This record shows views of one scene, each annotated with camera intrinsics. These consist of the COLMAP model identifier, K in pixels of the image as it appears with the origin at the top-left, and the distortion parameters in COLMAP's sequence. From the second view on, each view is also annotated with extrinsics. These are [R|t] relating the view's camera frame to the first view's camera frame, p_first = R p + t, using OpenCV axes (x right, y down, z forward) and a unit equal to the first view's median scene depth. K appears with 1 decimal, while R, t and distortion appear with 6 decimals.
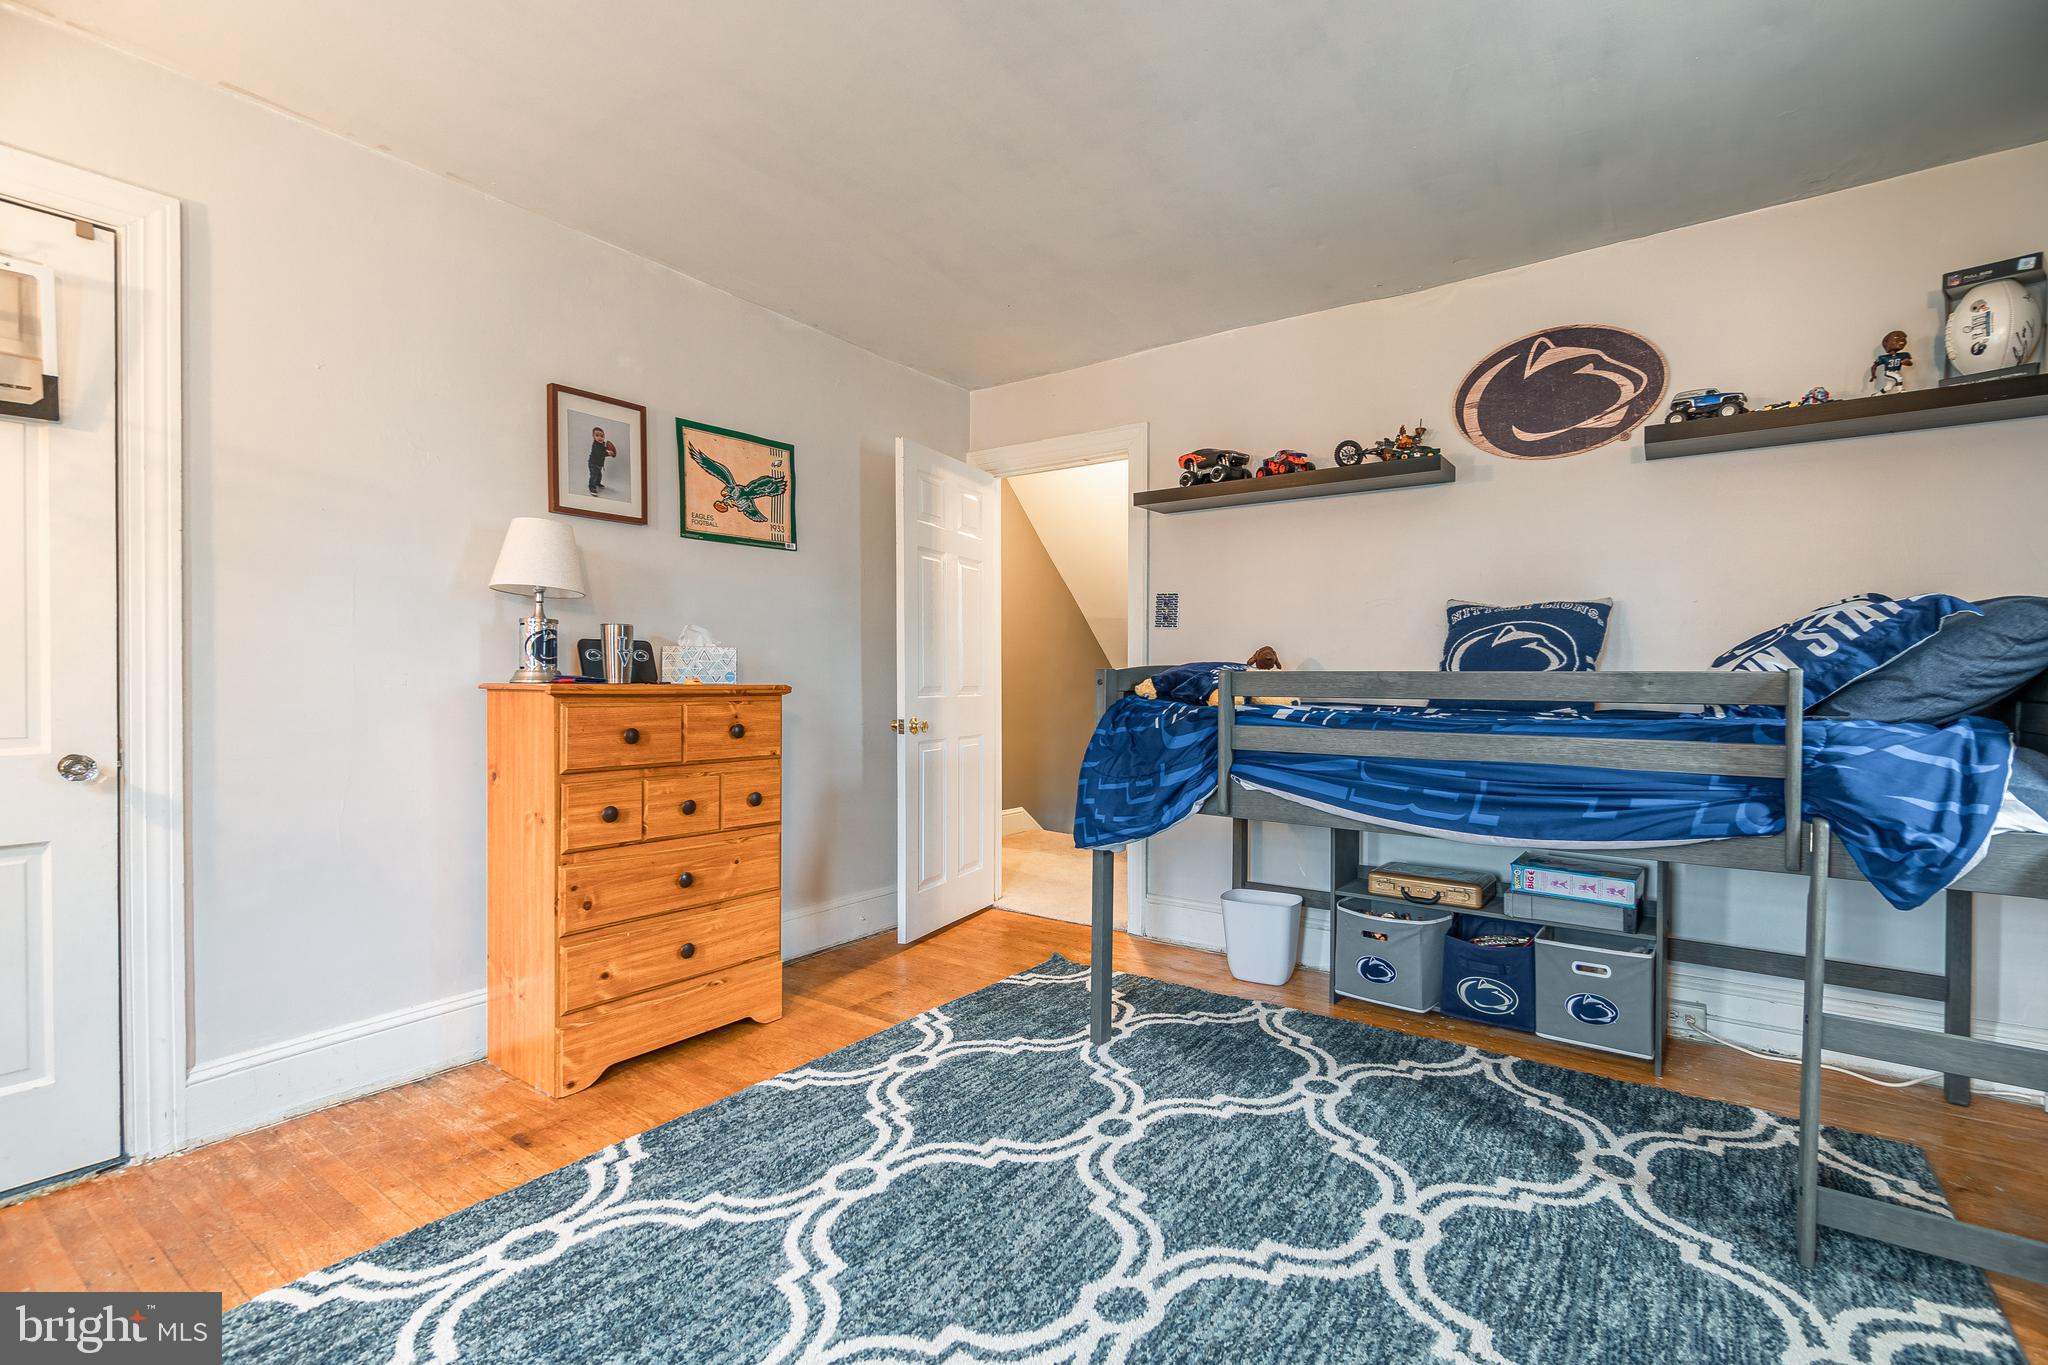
lens RADIAL K [[892.4, 0, 1027.1], [0, 892.4, 692.4], [0, 0, 1]] dist [0.000405, 0.000390]
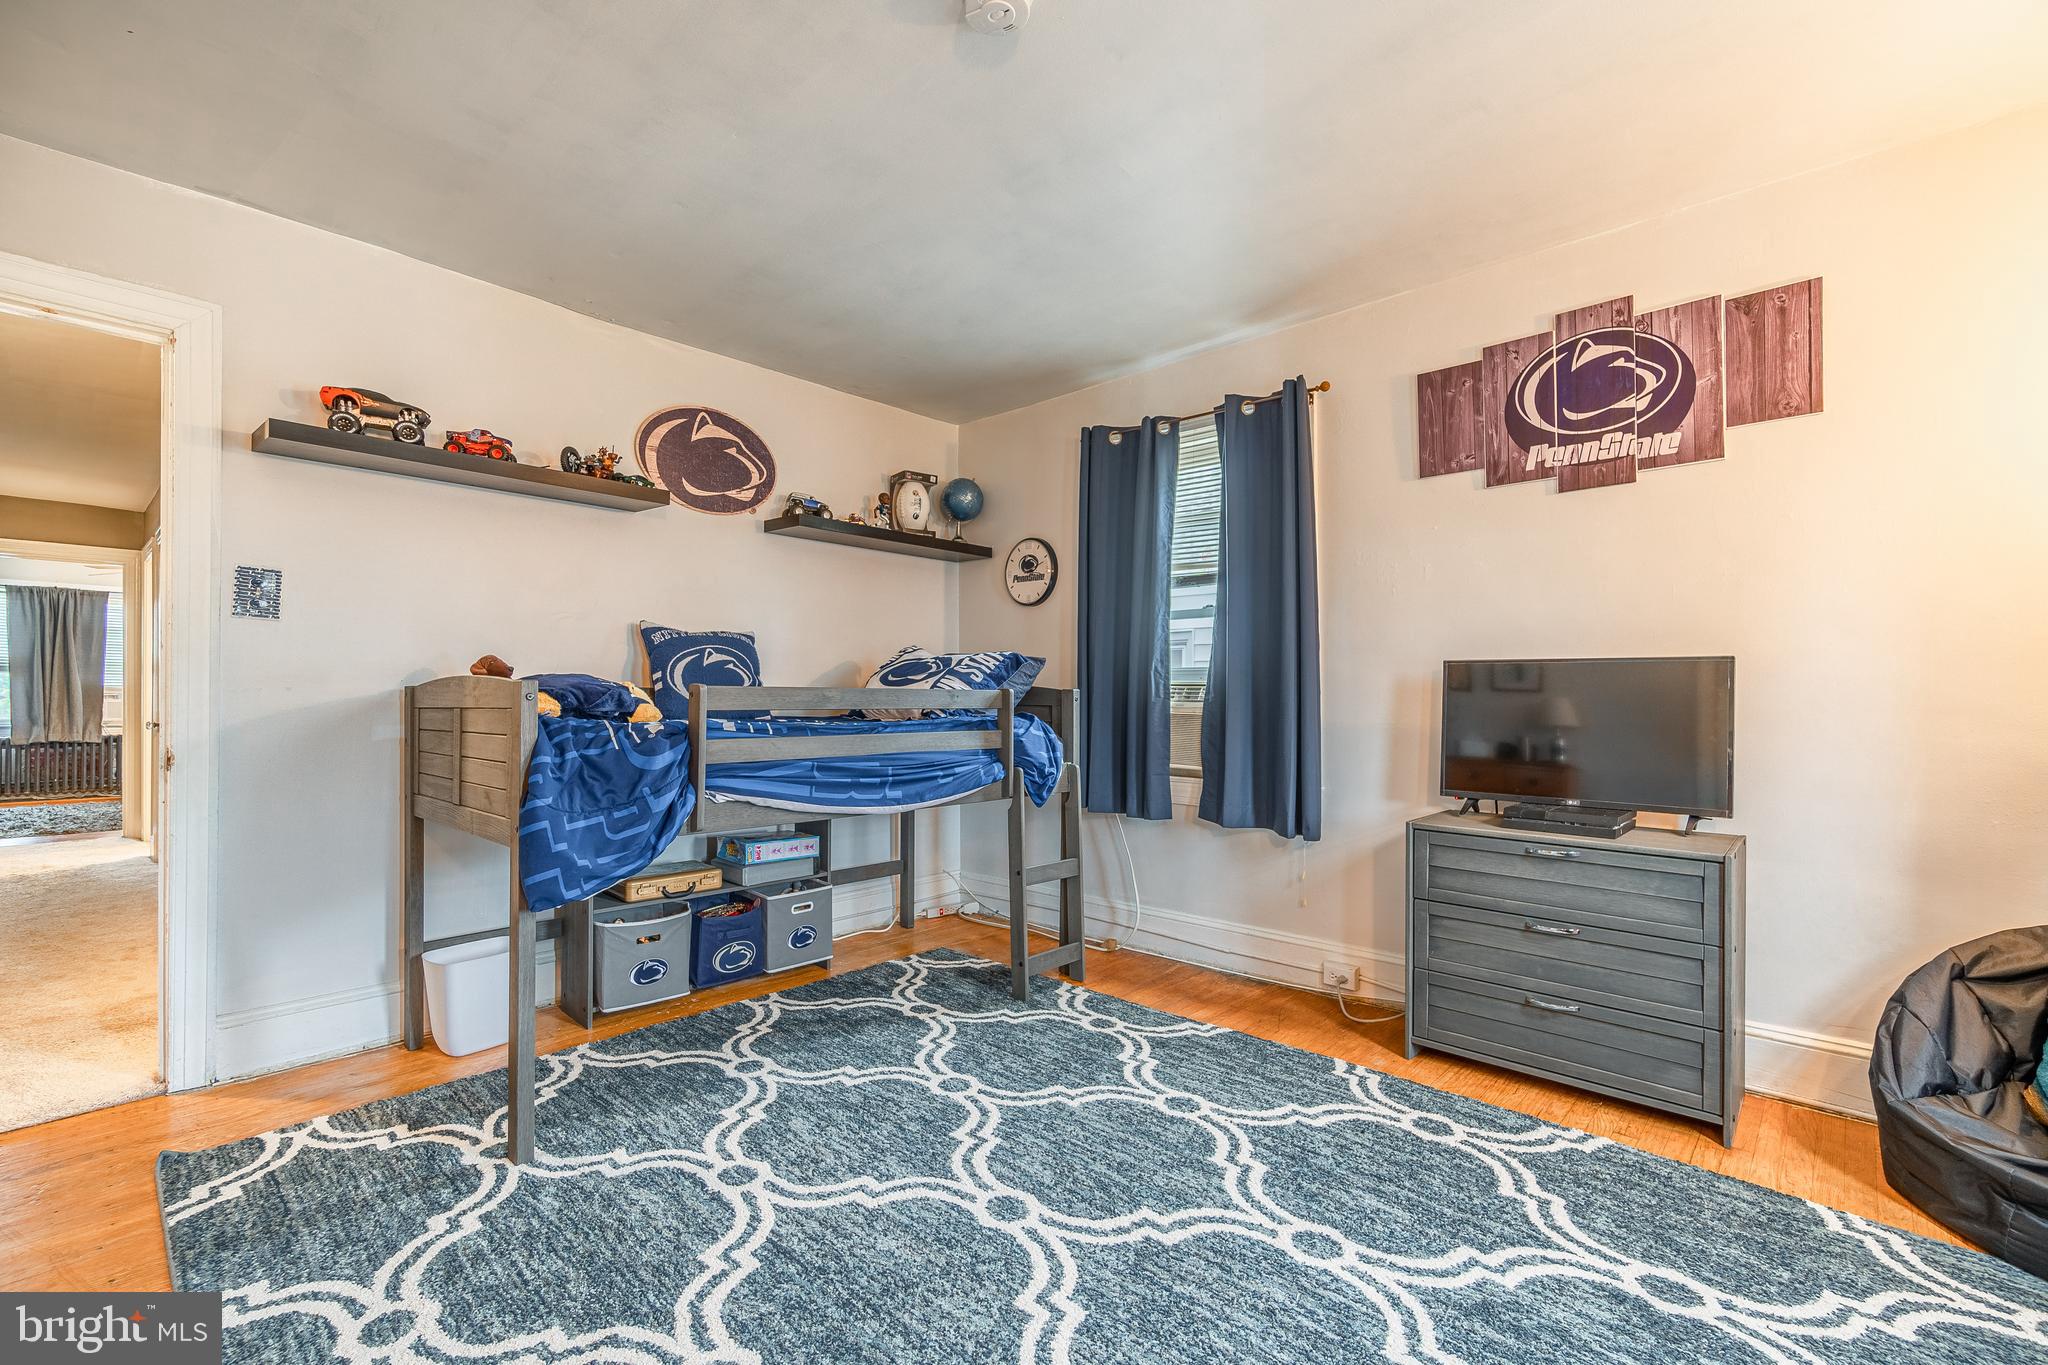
lens RADIAL K [[877.6, 0, 1019.0], [0, 877.6, 694.3], [0, 0, 1]] dist [-0.000531, 0.000085]
pose [[0.142607, -0.000018, 0.989779, -0.695357], [0.011821, 0.999929, -0.001685, -0.008417], [-0.989709, 0.011941, 0.142597, 0.520487]]
